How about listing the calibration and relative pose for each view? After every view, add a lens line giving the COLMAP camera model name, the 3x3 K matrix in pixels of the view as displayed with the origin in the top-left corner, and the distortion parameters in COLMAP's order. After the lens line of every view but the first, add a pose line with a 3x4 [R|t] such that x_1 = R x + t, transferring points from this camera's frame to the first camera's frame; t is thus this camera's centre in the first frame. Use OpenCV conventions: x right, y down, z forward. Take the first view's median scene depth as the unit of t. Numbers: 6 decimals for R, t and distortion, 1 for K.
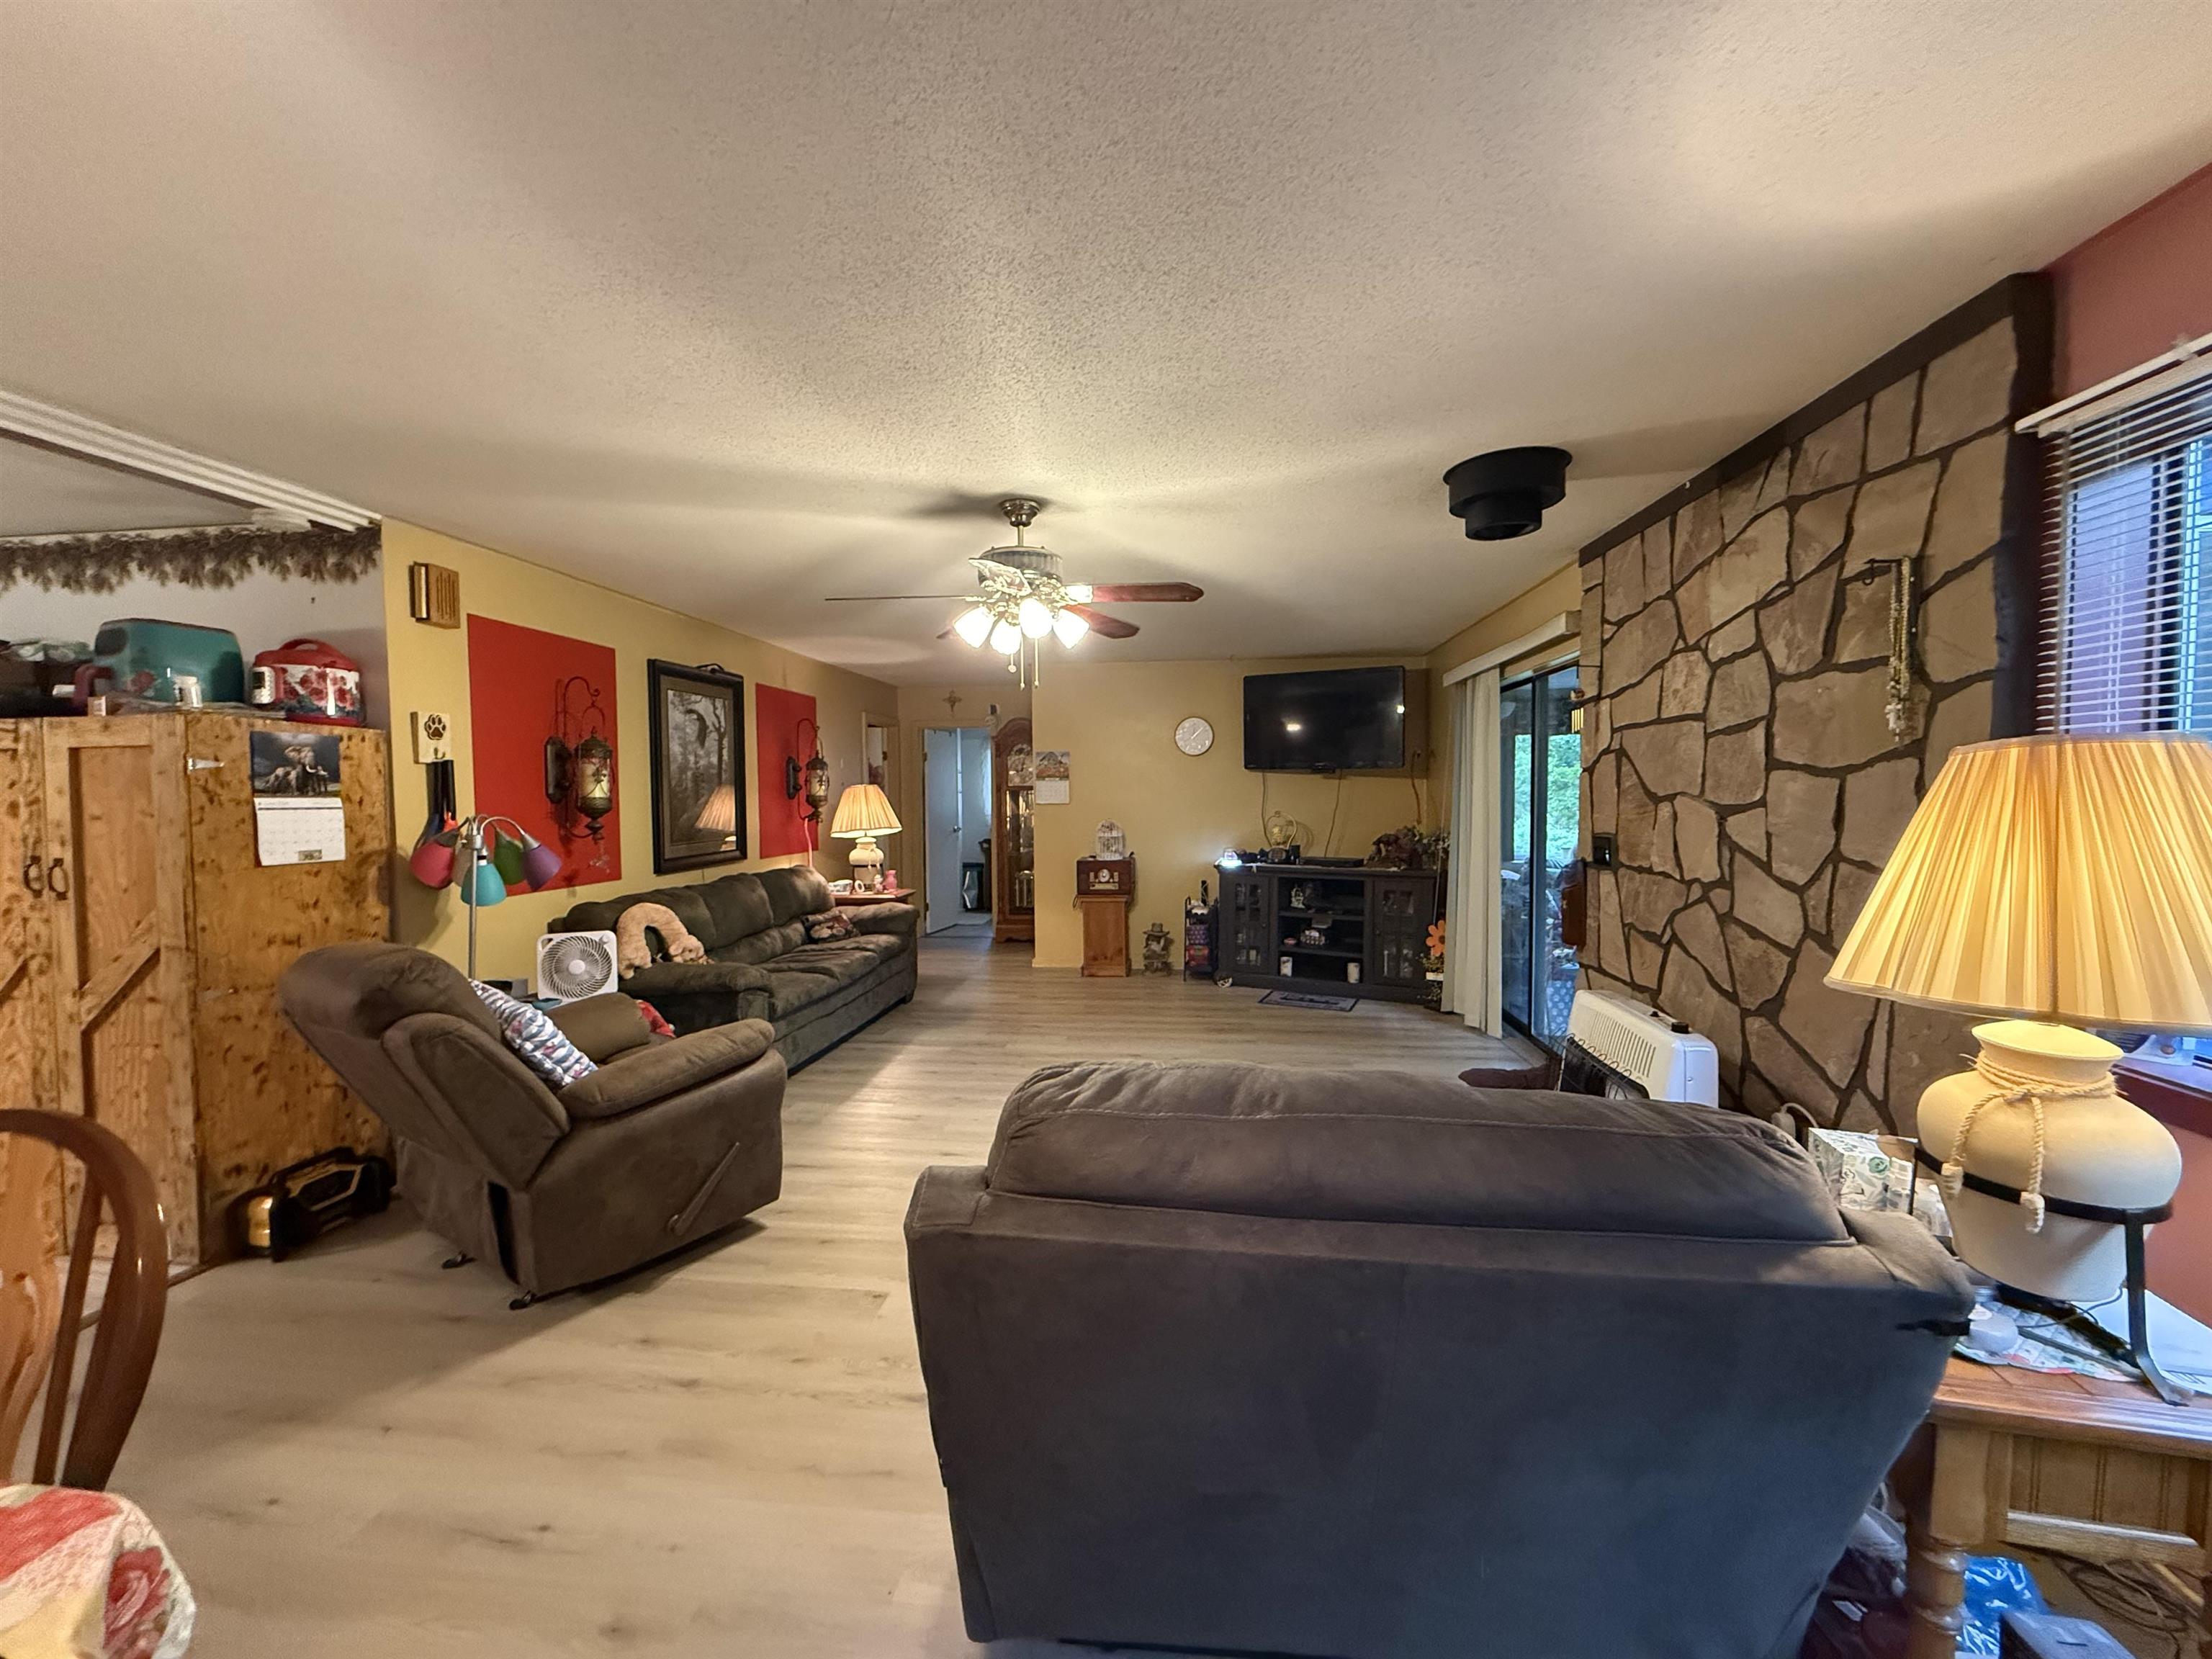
lens RADIAL K [[882.0, 0, 1098.8], [0, 882.0, 828.9], [0, 0, 1]] dist [0.000142, 0.000160]
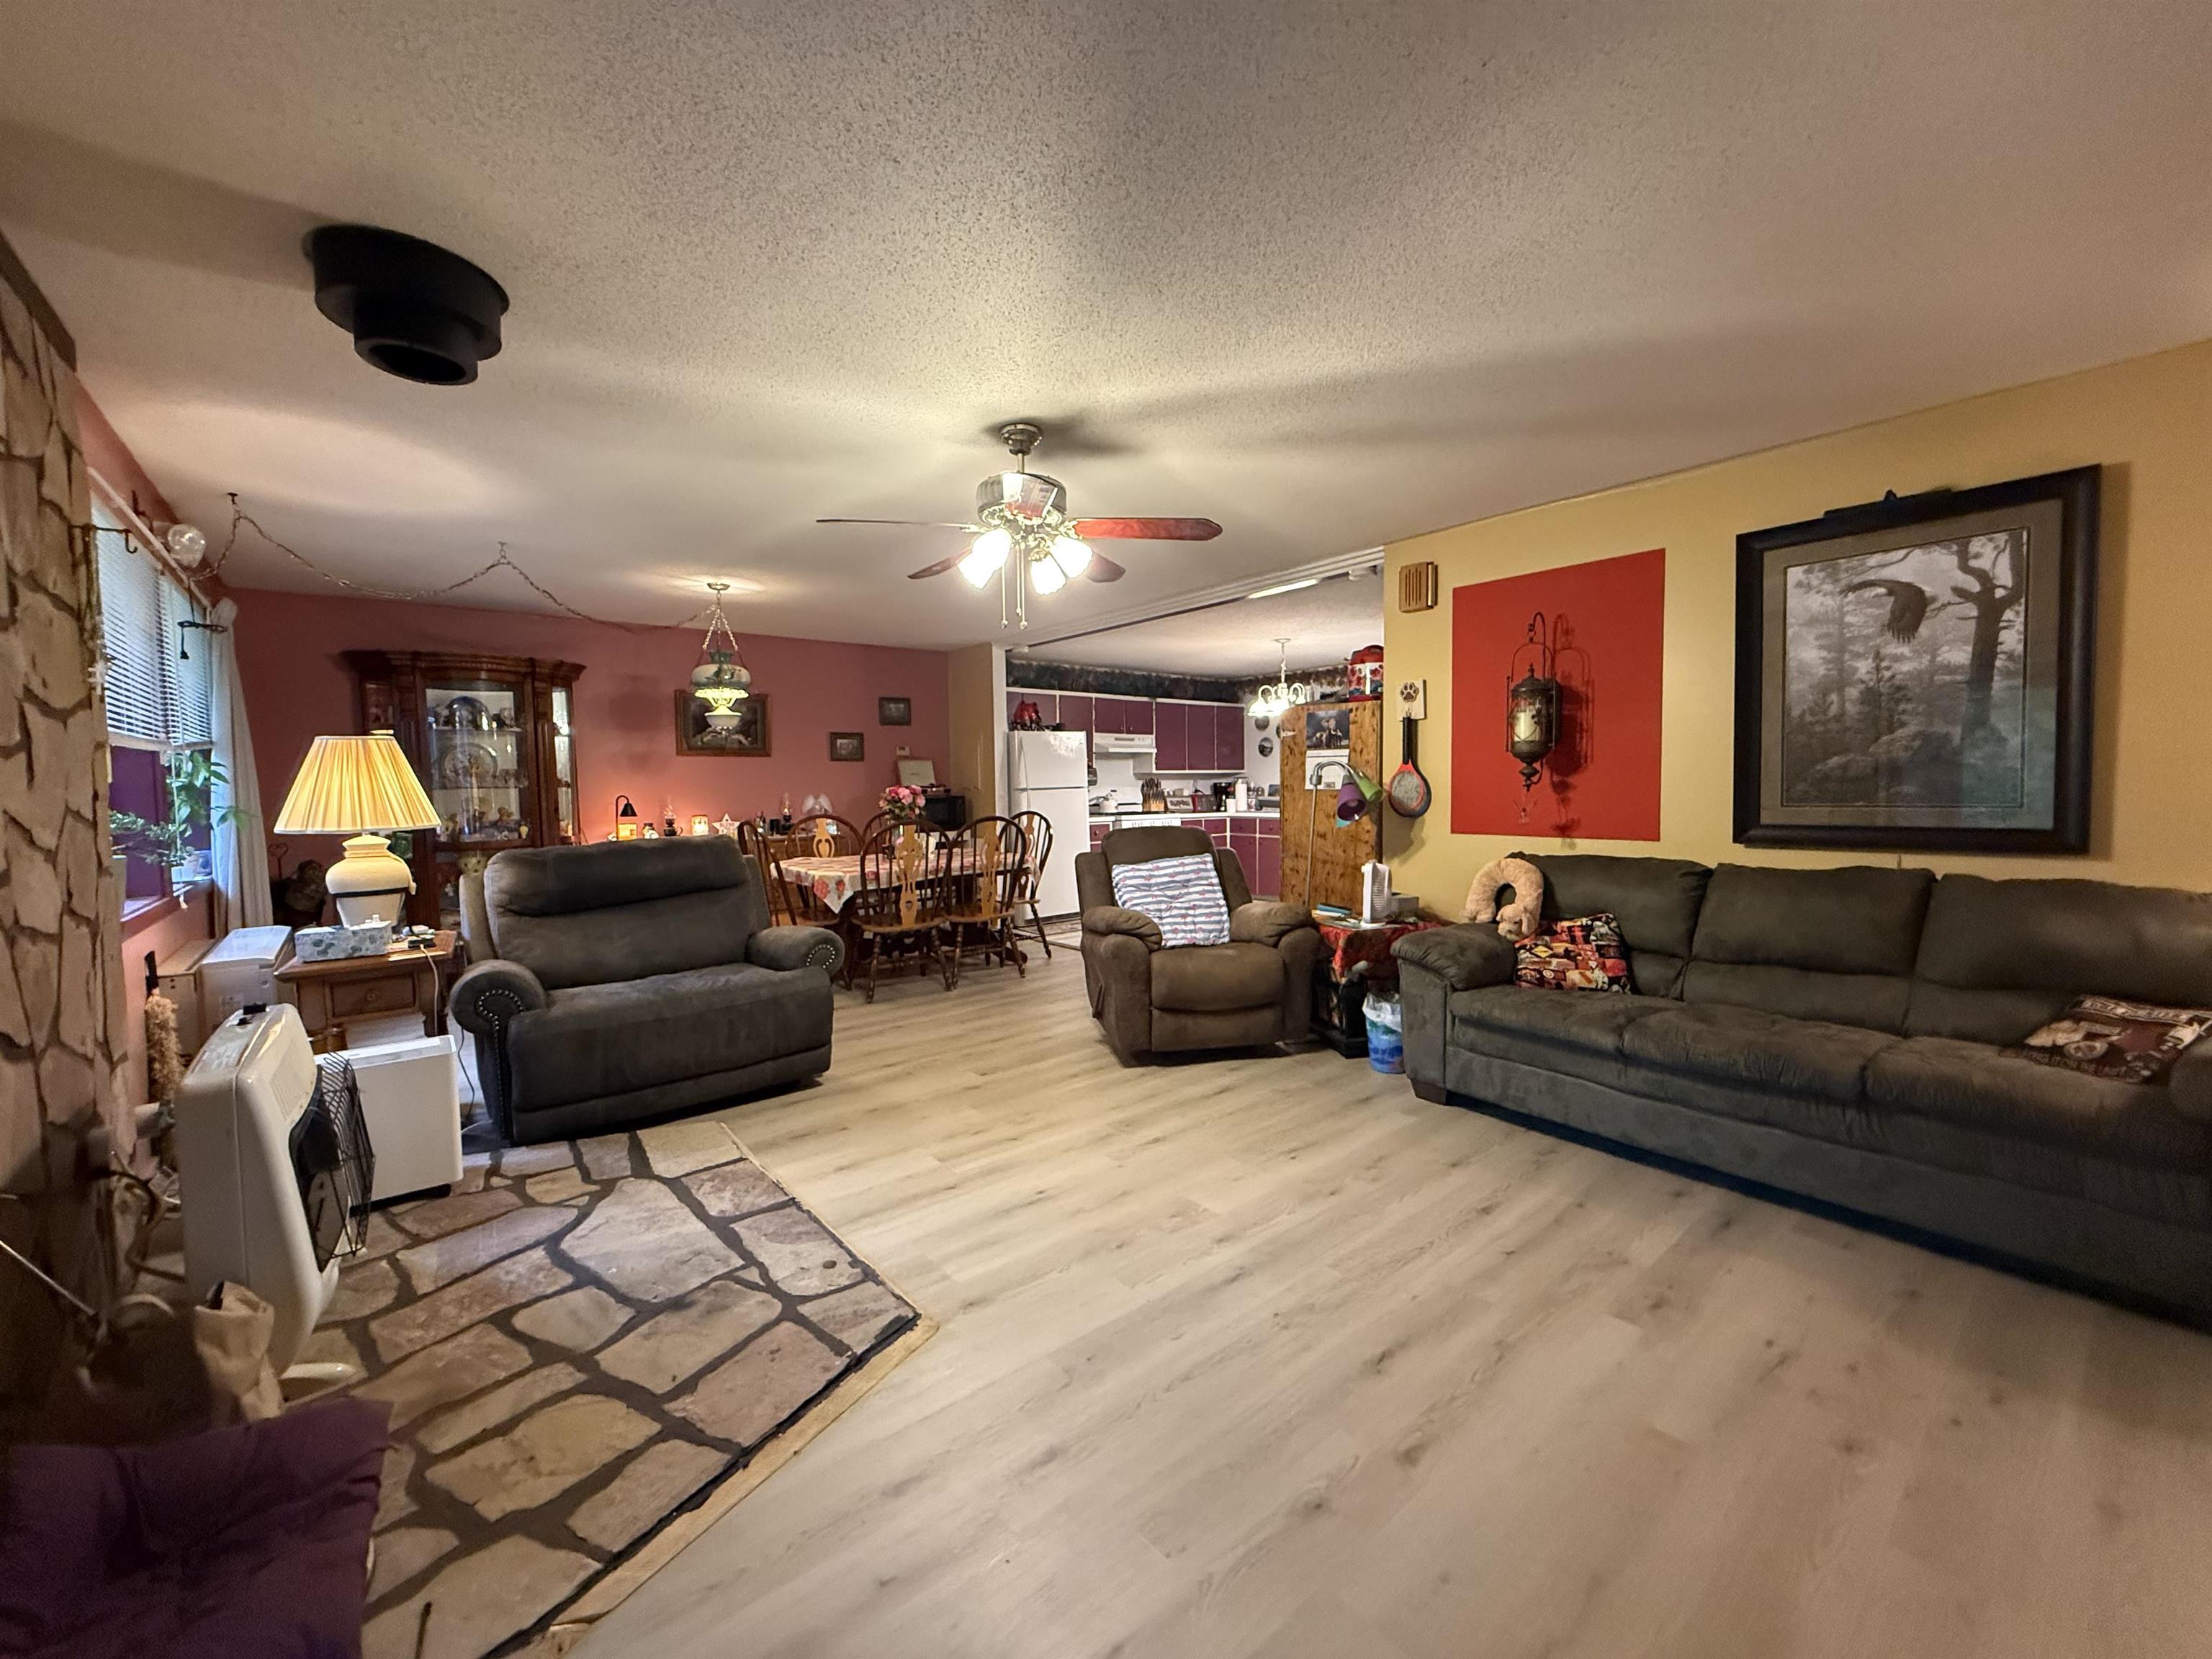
lens RADIAL K [[882.0, 0, 1098.8], [0, 882.0, 828.9], [0, 0, 1]] dist [0.000142, 0.000160]
pose [[-0.693086, 0.057051, -0.718594, 0.584352], [-0.009234, 0.996079, 0.087987, -0.029257], [0.720796, 0.067618, -0.689841, 1.830651]]
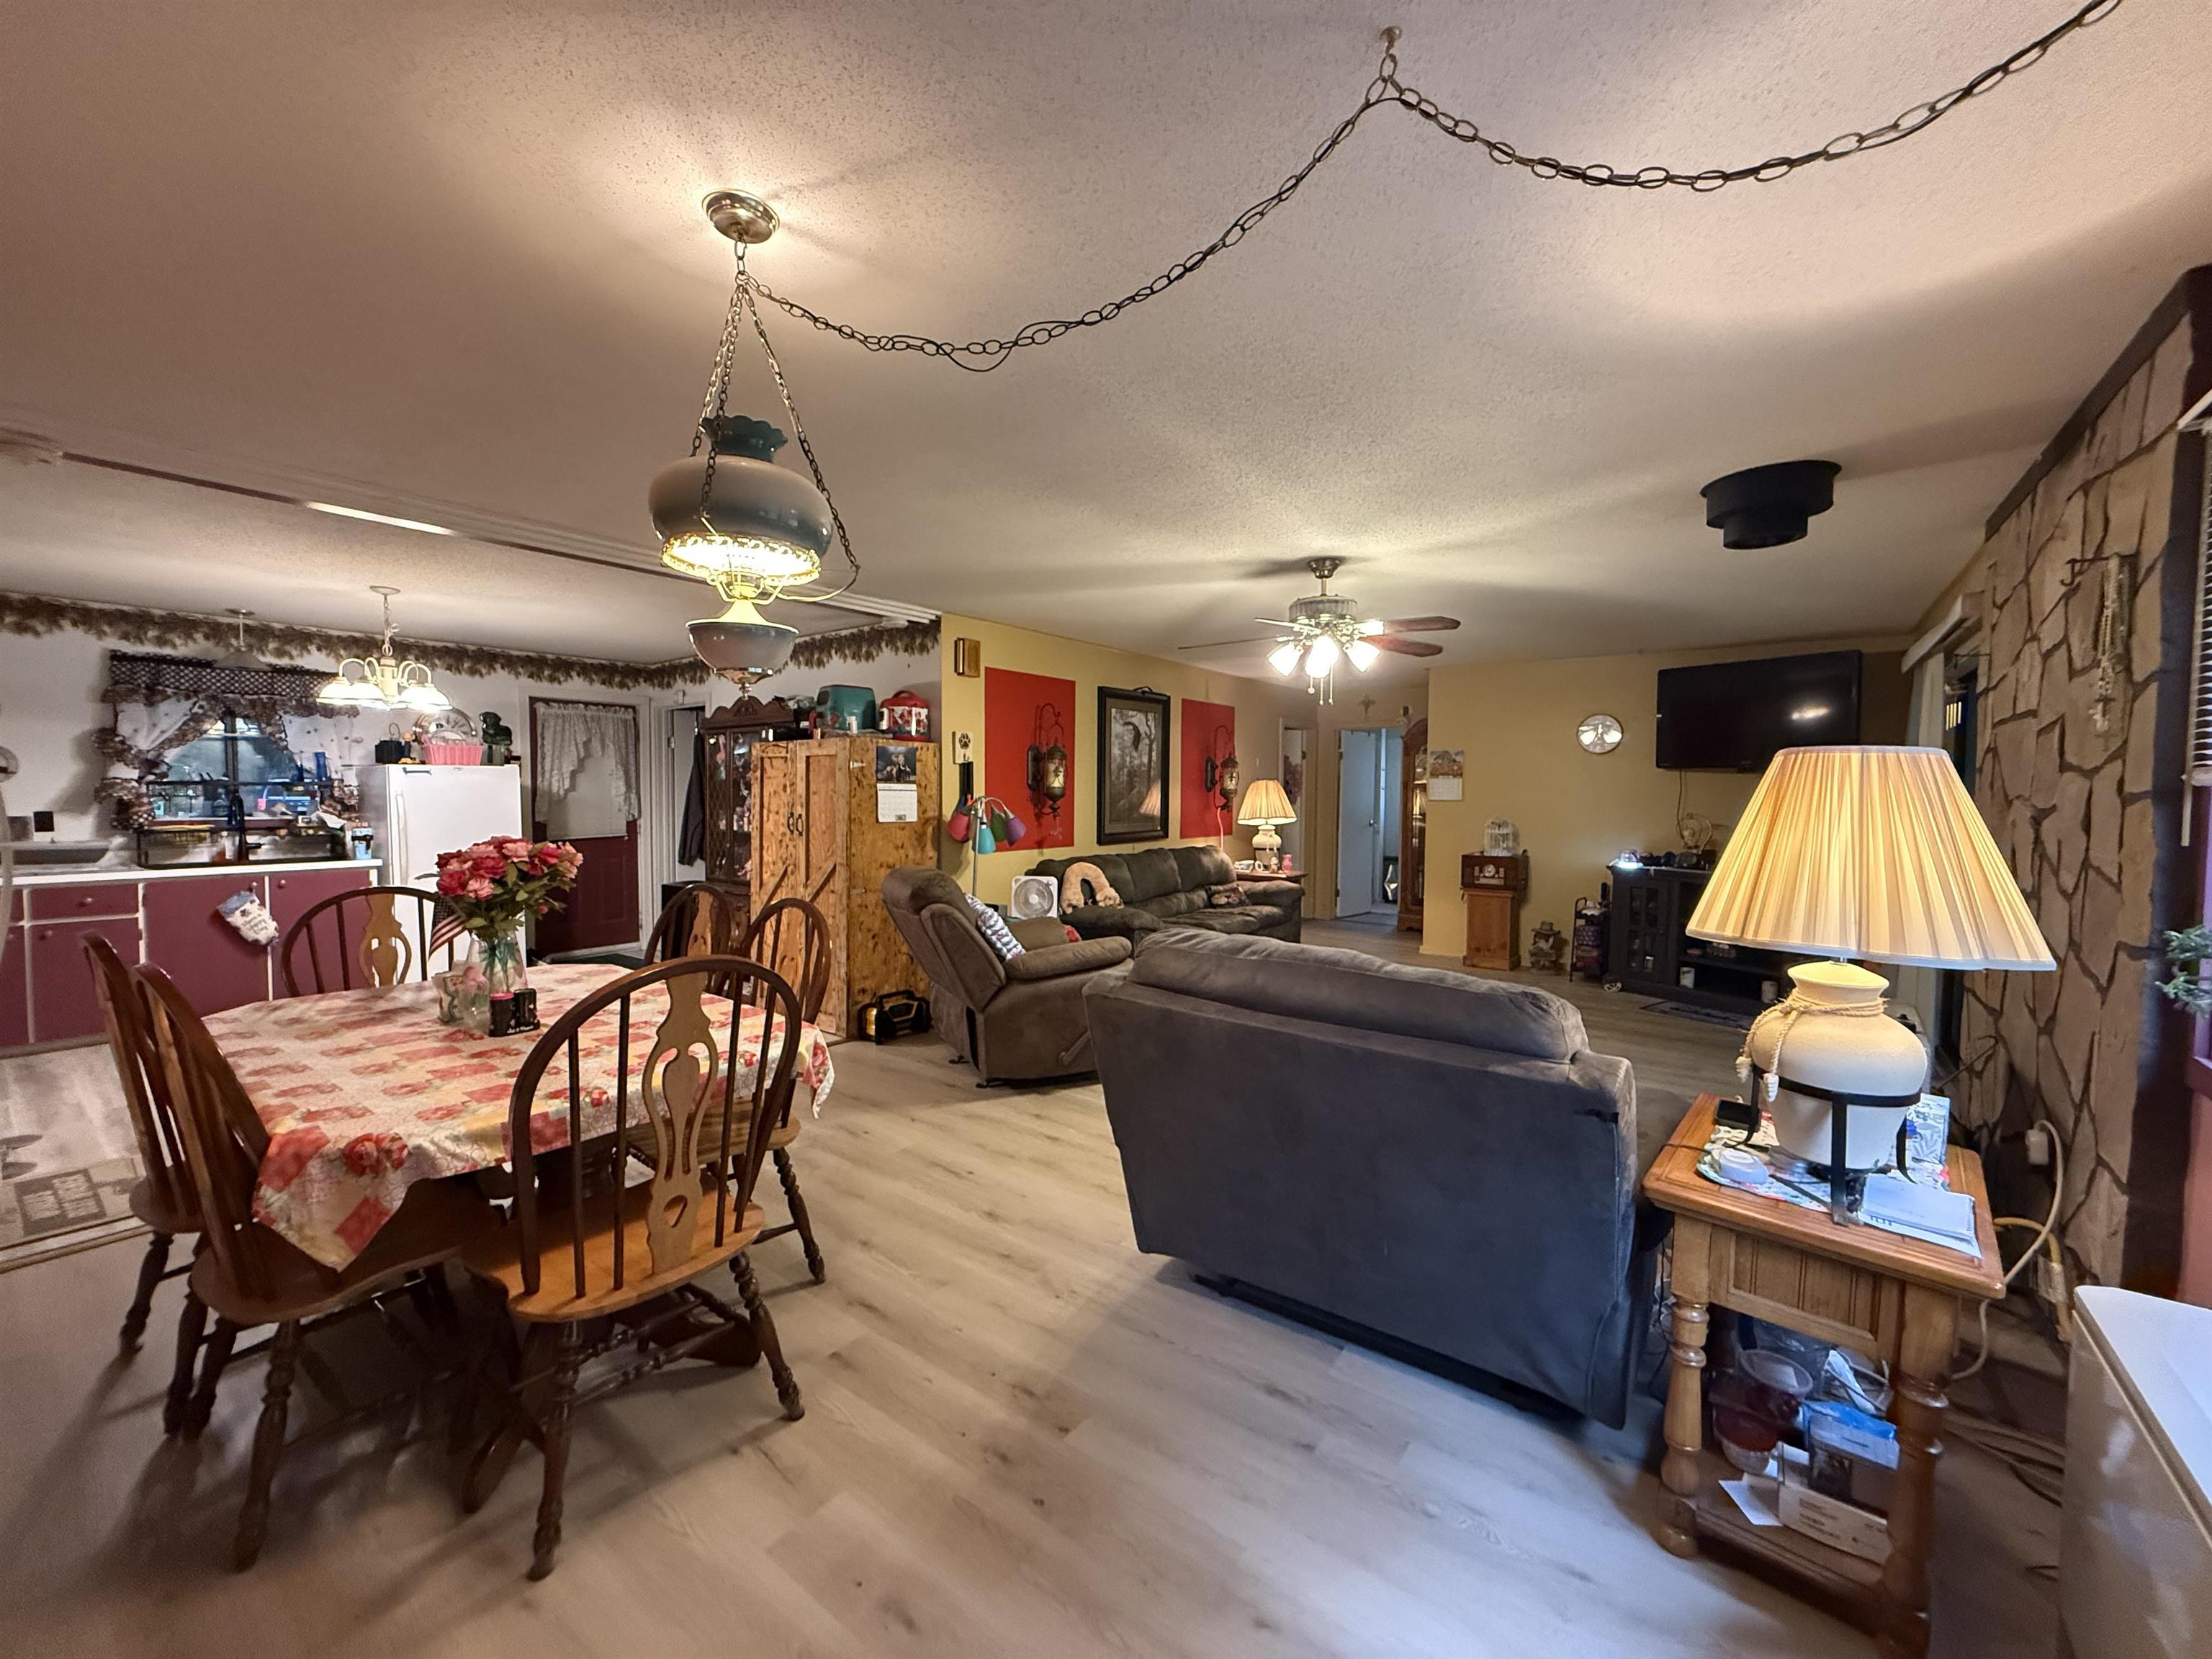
lens RADIAL K [[882.0, 0, 1098.8], [0, 882.0, 828.9], [0, 0, 1]] dist [0.000142, 0.000160]
pose [[0.860236, 0.037149, -0.508541, 0.310650], [-0.035456, 0.999286, 0.013023, 0.015875], [0.508662, 0.006828, 0.860939, -0.280334]]
